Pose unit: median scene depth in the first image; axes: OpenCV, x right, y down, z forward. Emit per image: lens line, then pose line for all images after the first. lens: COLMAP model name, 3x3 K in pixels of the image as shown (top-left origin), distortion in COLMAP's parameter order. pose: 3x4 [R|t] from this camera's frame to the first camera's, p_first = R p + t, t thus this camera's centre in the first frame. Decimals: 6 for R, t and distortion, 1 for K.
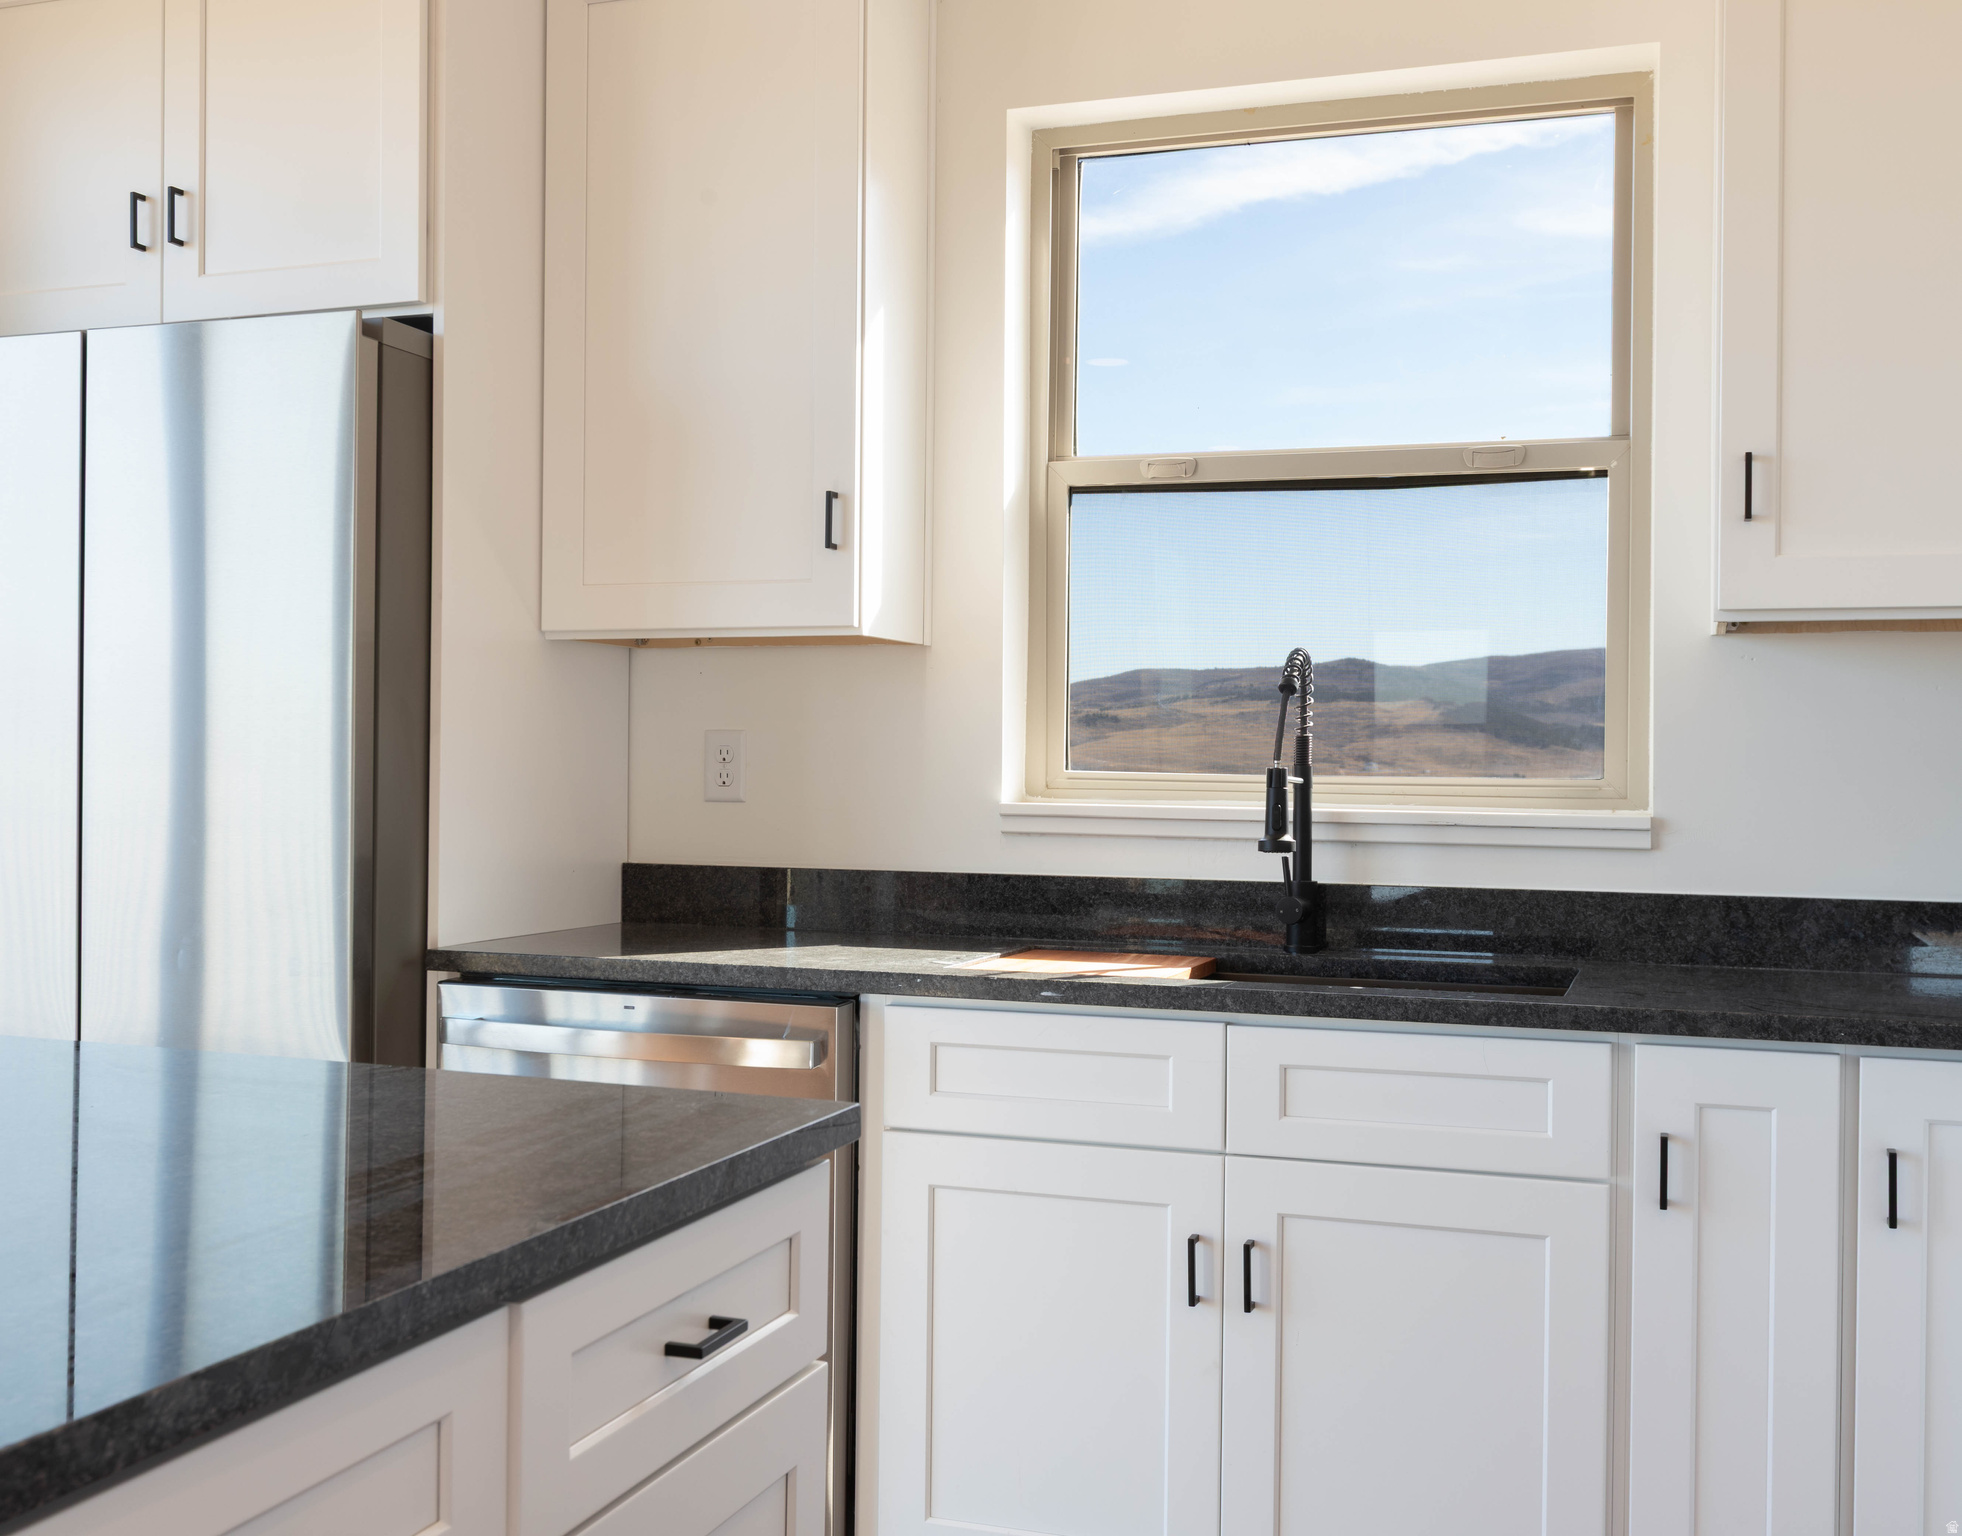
lens RADIAL K [[2170.5, 0, 900.1], [0, 2170.5, 765.1], [0, 0, 1]] dist [0.064788, -0.004383]
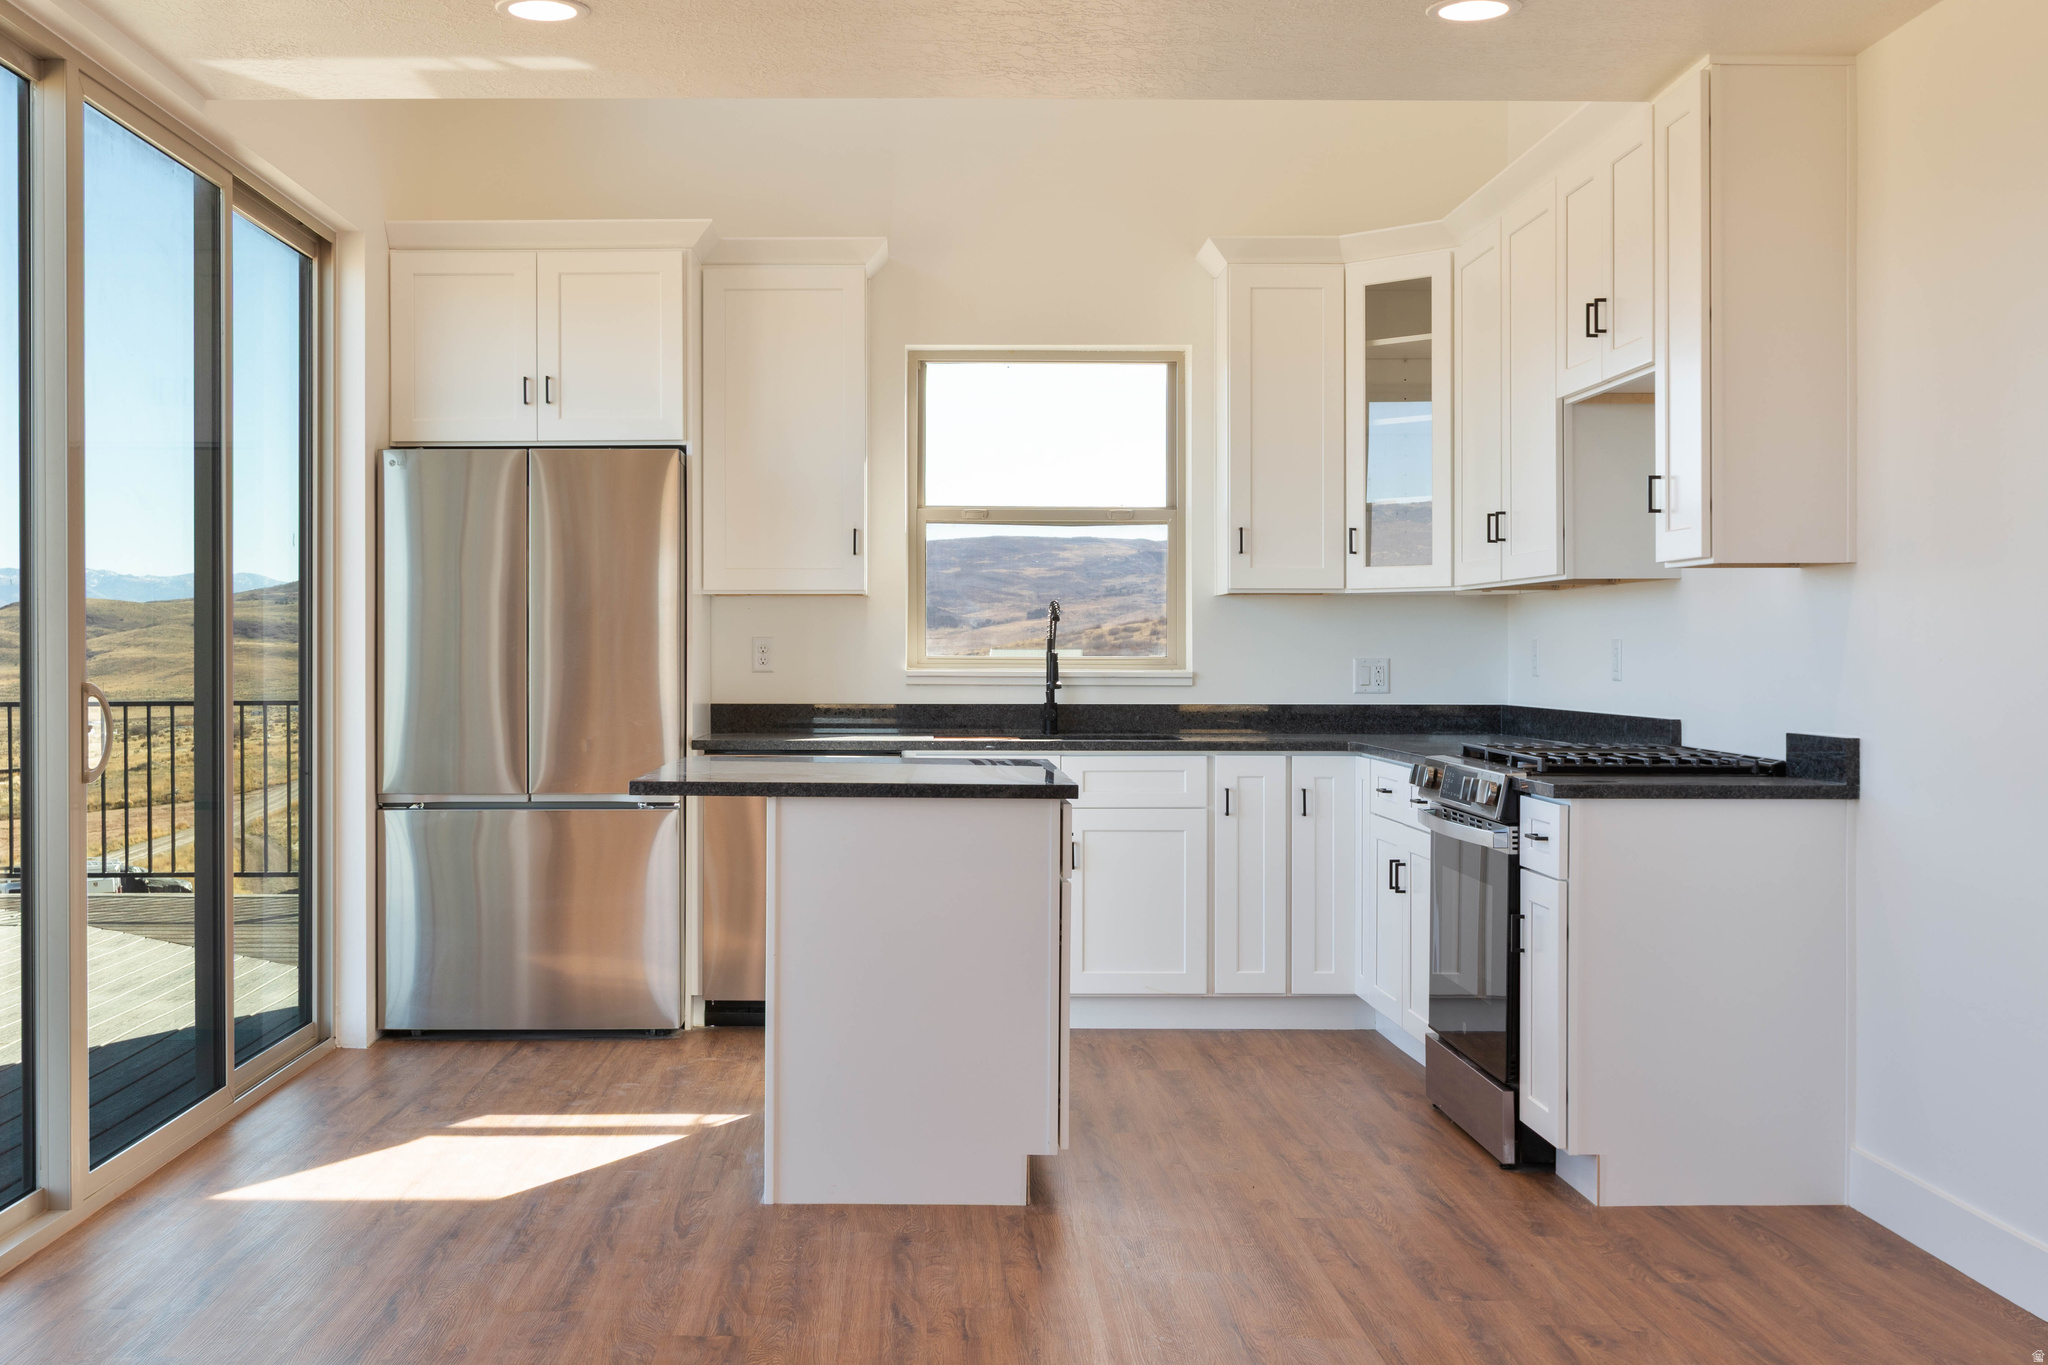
lens RADIAL K [[2174.7, 0, 927.1], [0, 2174.7, 645.2], [0, 0, 1]] dist [-0.019930, -0.025435]
pose [[0.939442, -0.008446, 0.342604, -0.715018], [0.009530, 0.999953, -0.001480, -0.004382], [-0.342575, 0.004655, 0.939479, -1.082768]]
